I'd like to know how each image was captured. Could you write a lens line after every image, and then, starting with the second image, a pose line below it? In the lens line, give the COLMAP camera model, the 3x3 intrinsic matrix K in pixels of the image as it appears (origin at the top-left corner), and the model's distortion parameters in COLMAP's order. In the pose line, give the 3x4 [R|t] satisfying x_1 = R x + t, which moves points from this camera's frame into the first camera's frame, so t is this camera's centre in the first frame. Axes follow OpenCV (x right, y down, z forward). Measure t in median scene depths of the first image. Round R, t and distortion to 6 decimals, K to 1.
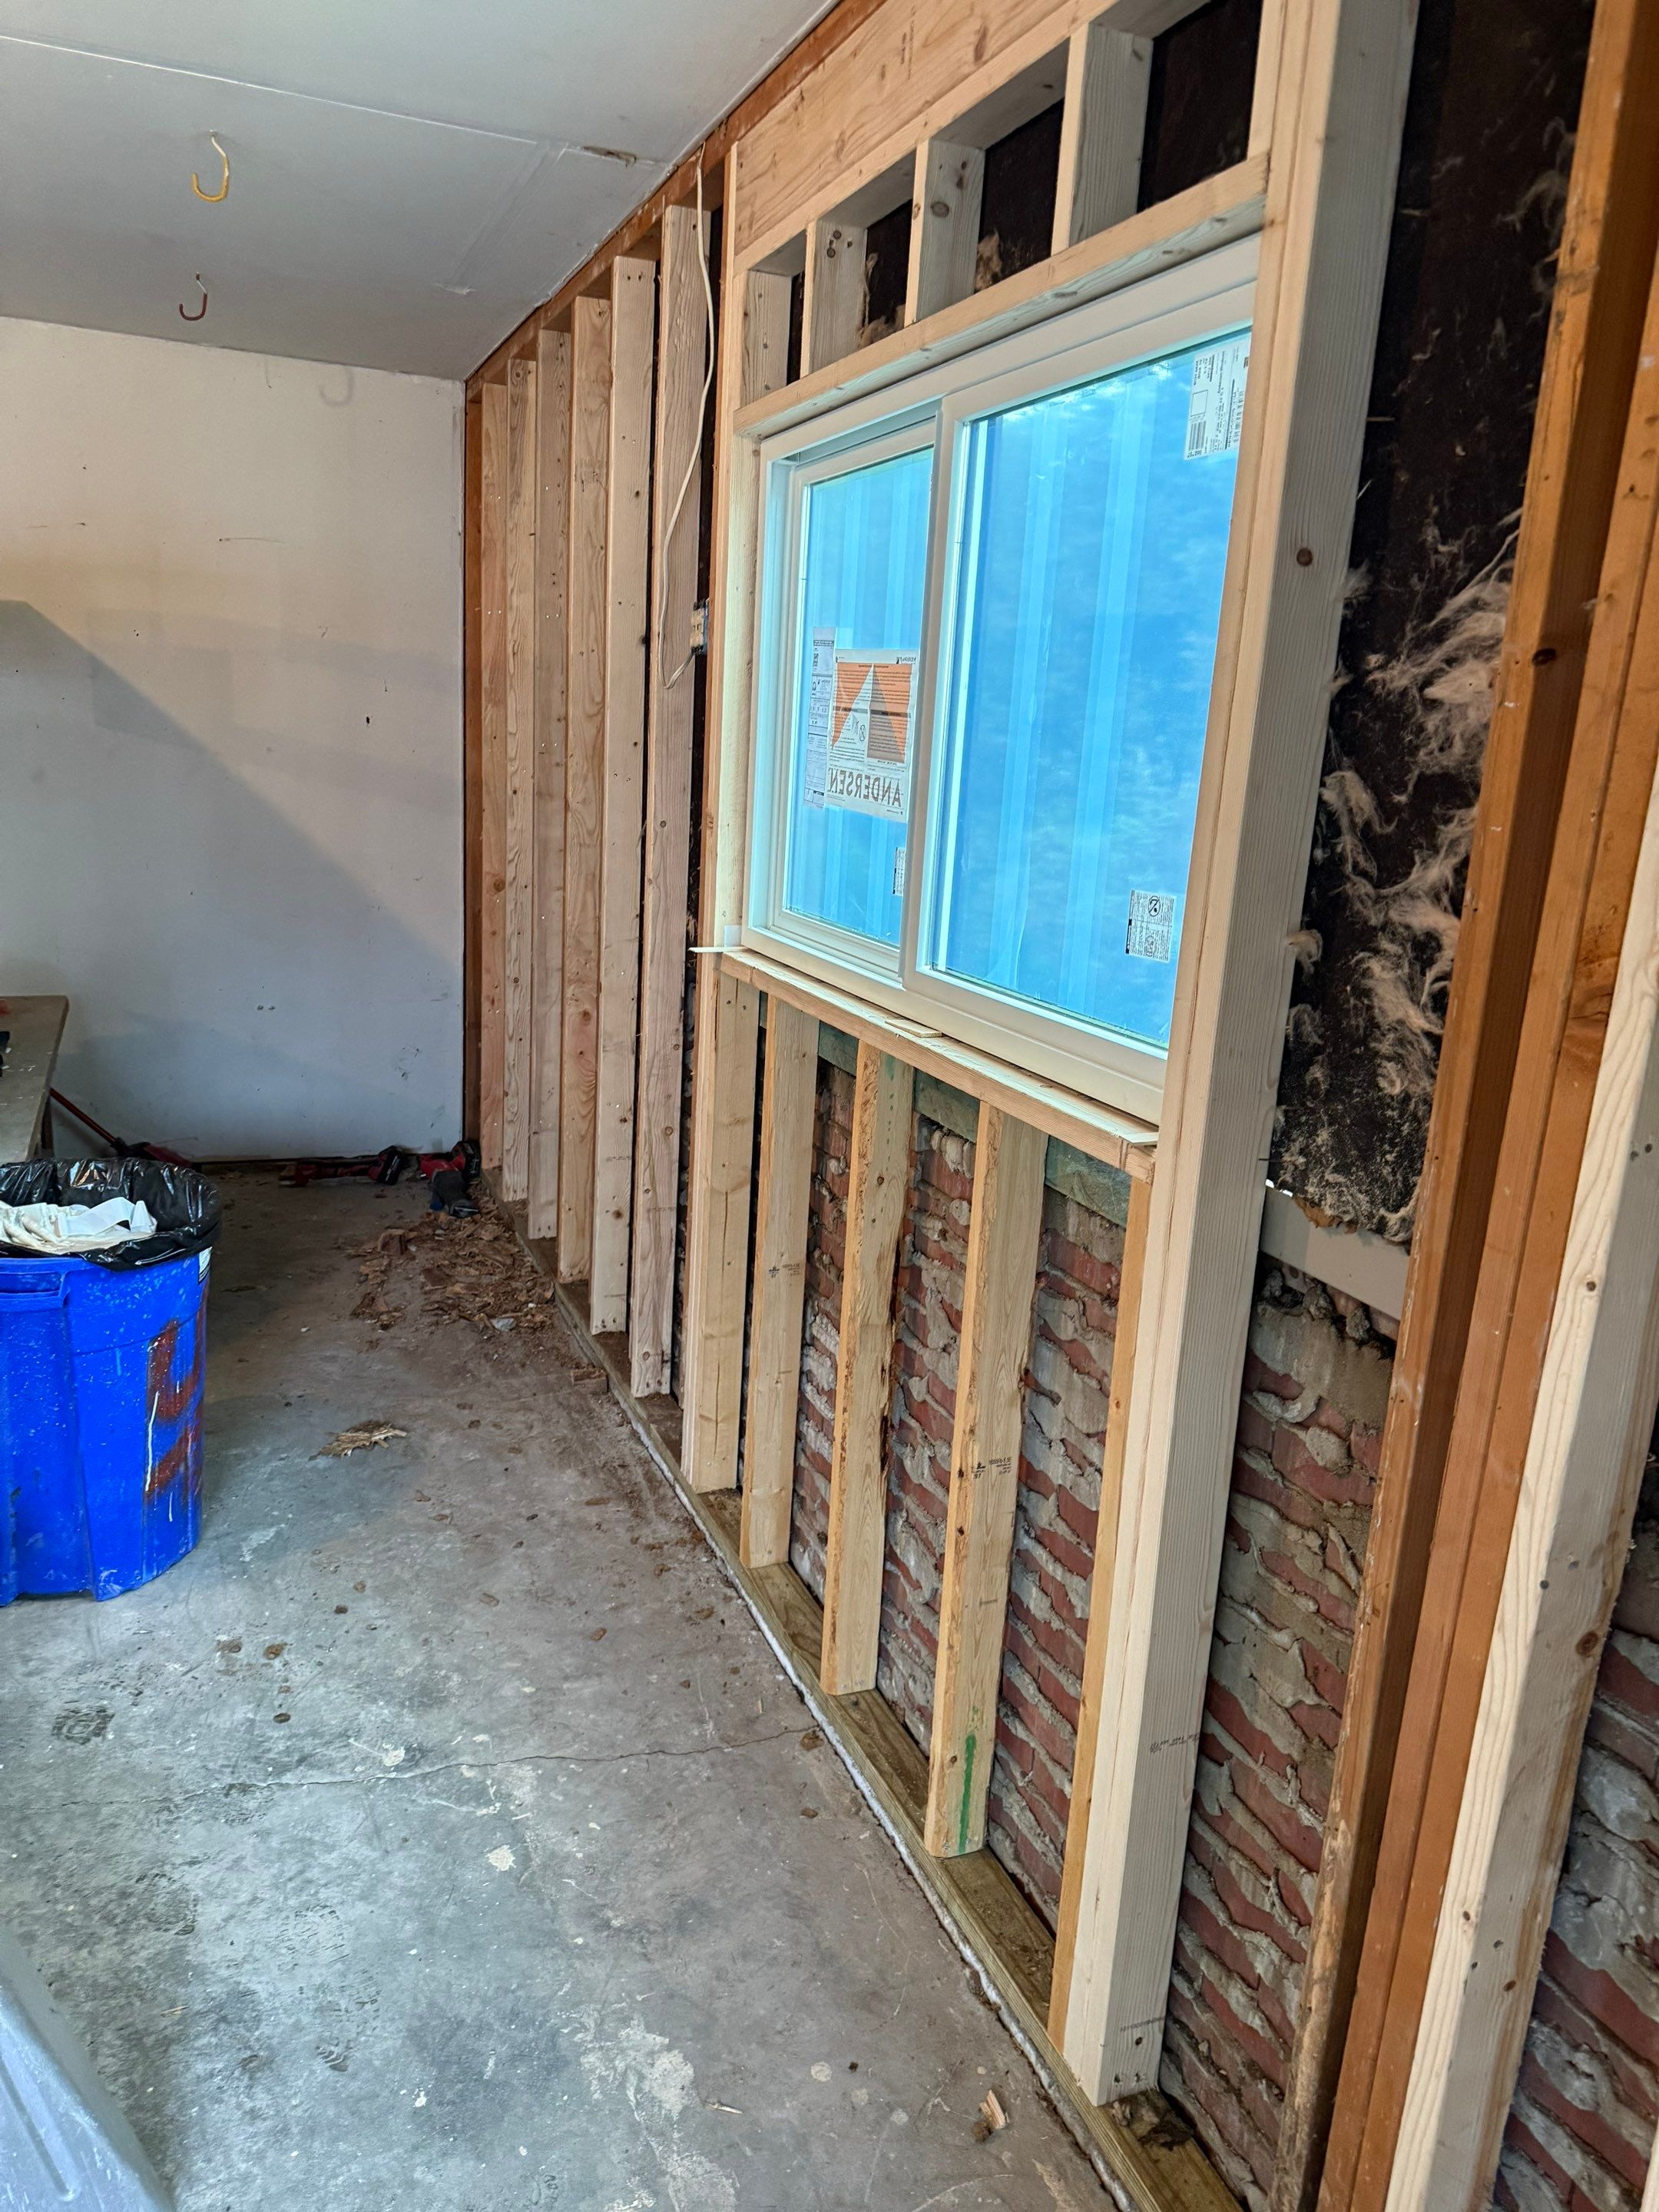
lens RADIAL K [[1571.0, 0, 806.0], [0, 1571.0, 1103.0], [0, 0, 1]] dist [0.056743, -0.057858]
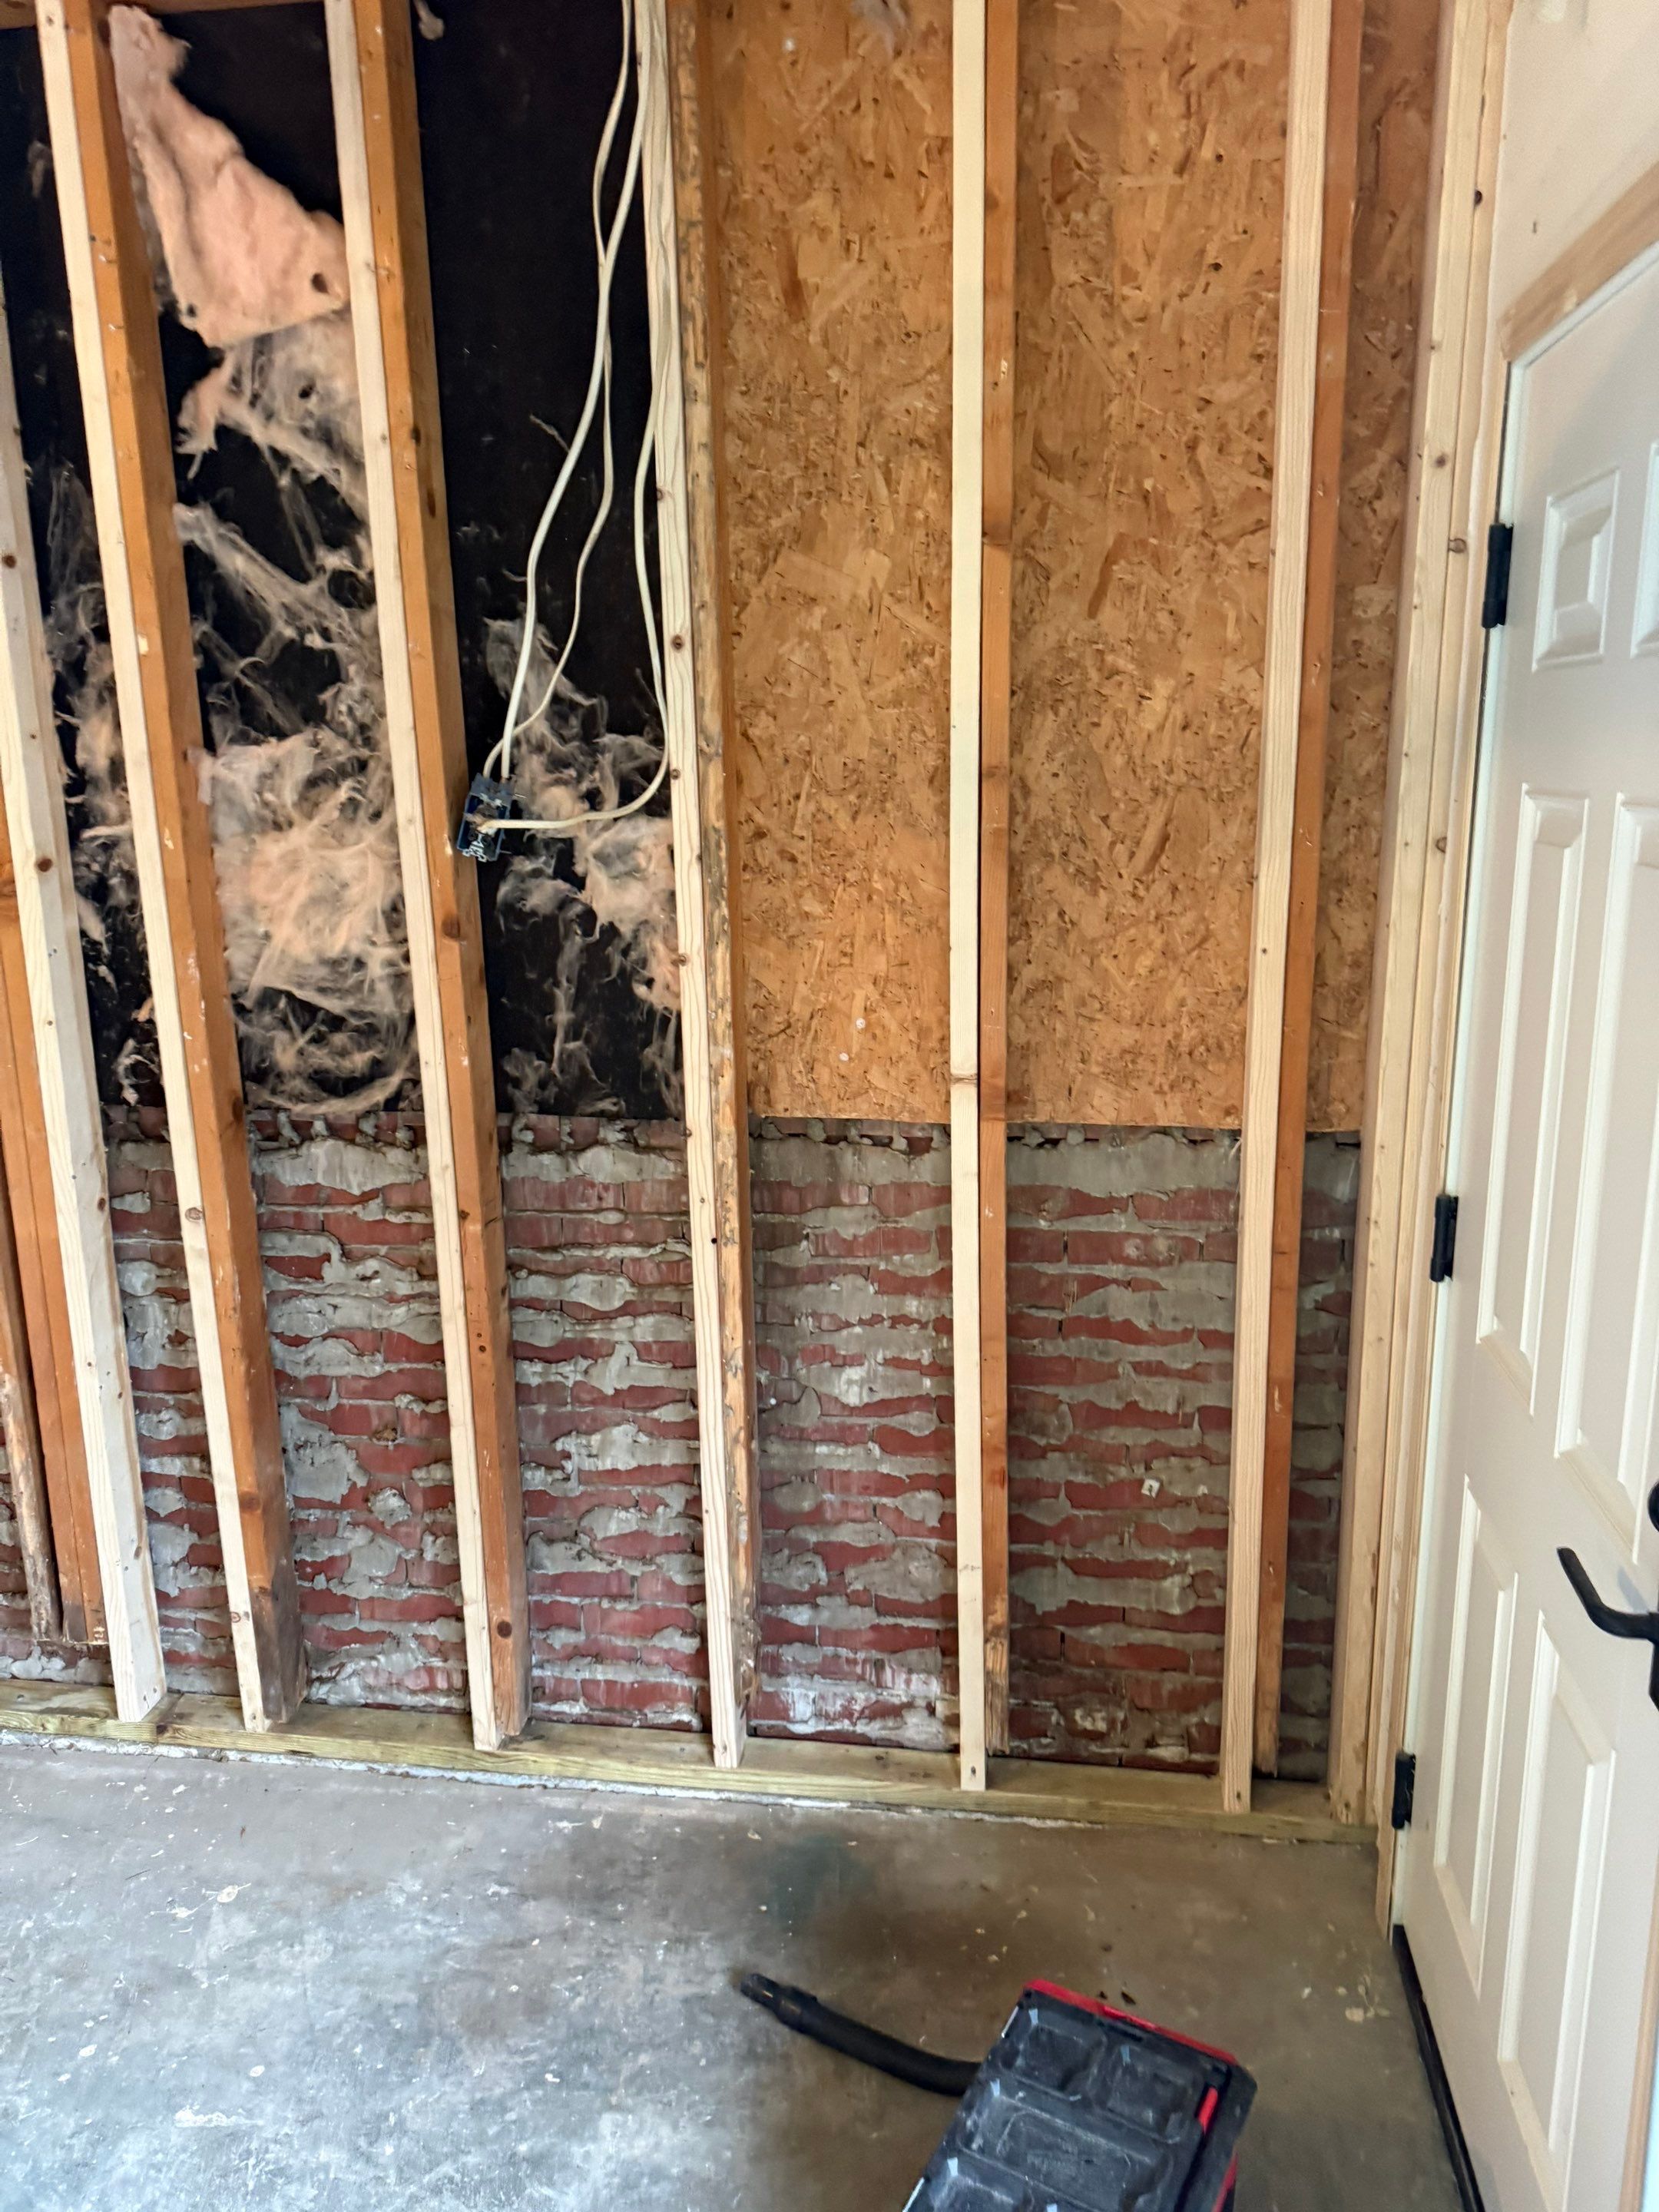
lens RADIAL K [[1571.0, 0, 835.6], [0, 1571.0, 1128.5], [0, 0, 1]] dist [0.056743, -0.057858]
pose [[0.499907, -0.267027, 0.823887, -0.424821], [0.244727, 0.956068, 0.161376, 0.095231], [-0.830784, 0.120954, 0.543294, -0.552112]]
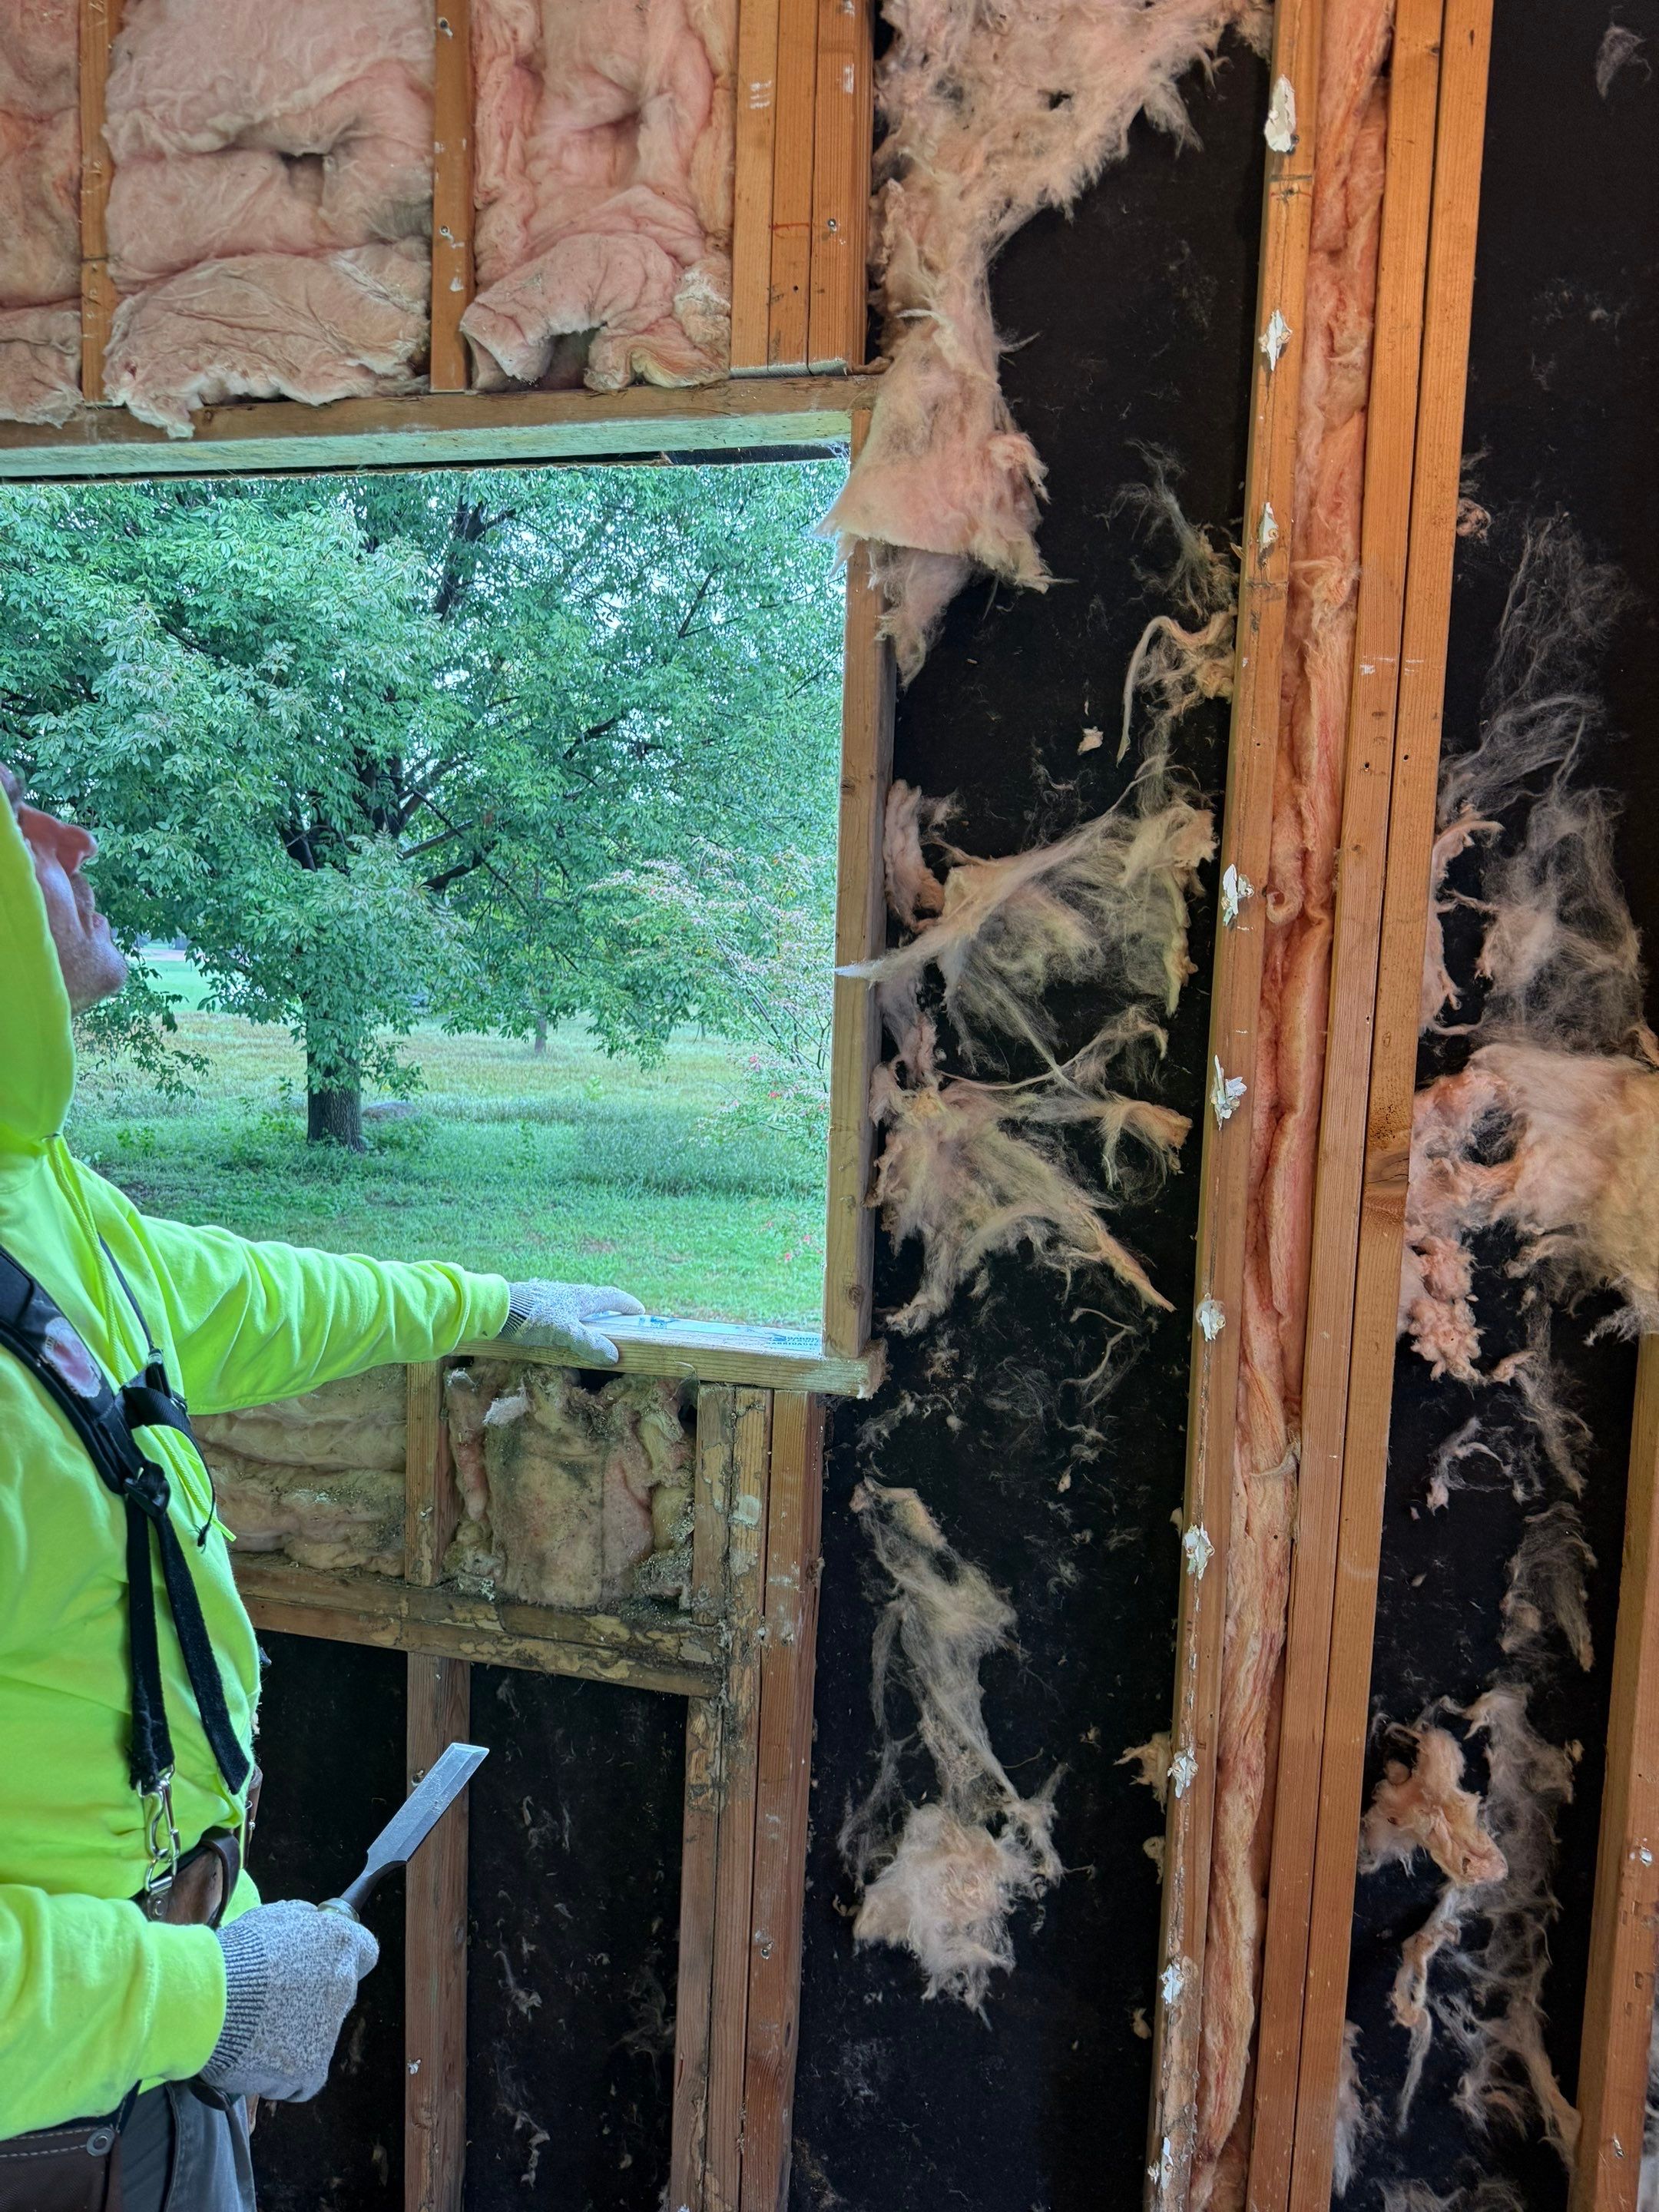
lens RADIAL K [[1571.0, 0, 791.1], [0, 1571.0, 1109.2], [0, 0, 1]] dist [0.056743, -0.057858]
pose [[0.586550, -0.114429, 0.801788, -0.441095], [0.183062, 0.983081, 0.006383, -0.115825], [-0.788953, 0.143033, 0.597574, 0.359395]]
